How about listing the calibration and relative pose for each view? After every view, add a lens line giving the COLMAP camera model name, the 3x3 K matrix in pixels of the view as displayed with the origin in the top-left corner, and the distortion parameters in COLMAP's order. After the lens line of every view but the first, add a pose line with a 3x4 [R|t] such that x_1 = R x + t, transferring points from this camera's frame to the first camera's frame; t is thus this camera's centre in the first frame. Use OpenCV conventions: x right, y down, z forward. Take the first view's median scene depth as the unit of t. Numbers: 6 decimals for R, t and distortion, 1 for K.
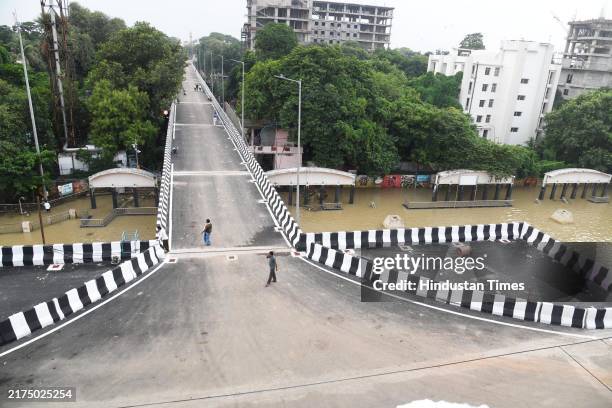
lens RADIAL K [[417.5, 0, 312.7], [0, 417.5, 201.4], [0, 0, 1]] dist [-0.112335, 0.067510]
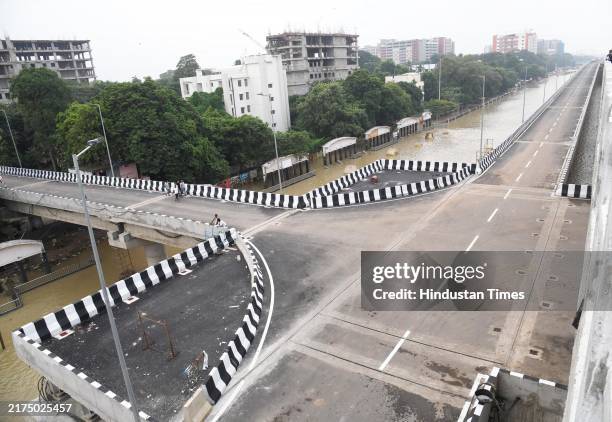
lens RADIAL K [[426.1, 0, 323.5], [0, 426.1, 209.2], [0, 0, 1]] dist [-0.112043, 0.060491]
pose [[0.721967, -0.316340, 0.615381, -0.414619], [0.338875, 0.937062, 0.084133, 0.009896], [-0.603264, 0.147796, 0.783727, -0.096531]]
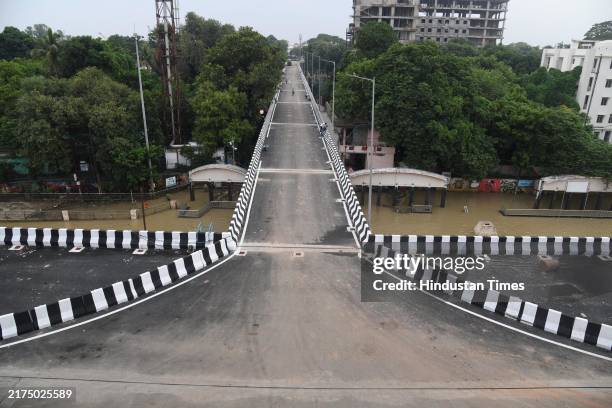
lens RADIAL K [[417.5, 0, 312.7], [0, 417.5, 201.4], [0, 0, 1]] dist [-0.112335, 0.067510]
pose [[0.968540, 0.043427, -0.245041, 0.036539], [-0.043463, 0.999041, 0.005265, -0.000253], [0.245035, 0.005551, 0.969498, 0.008447]]
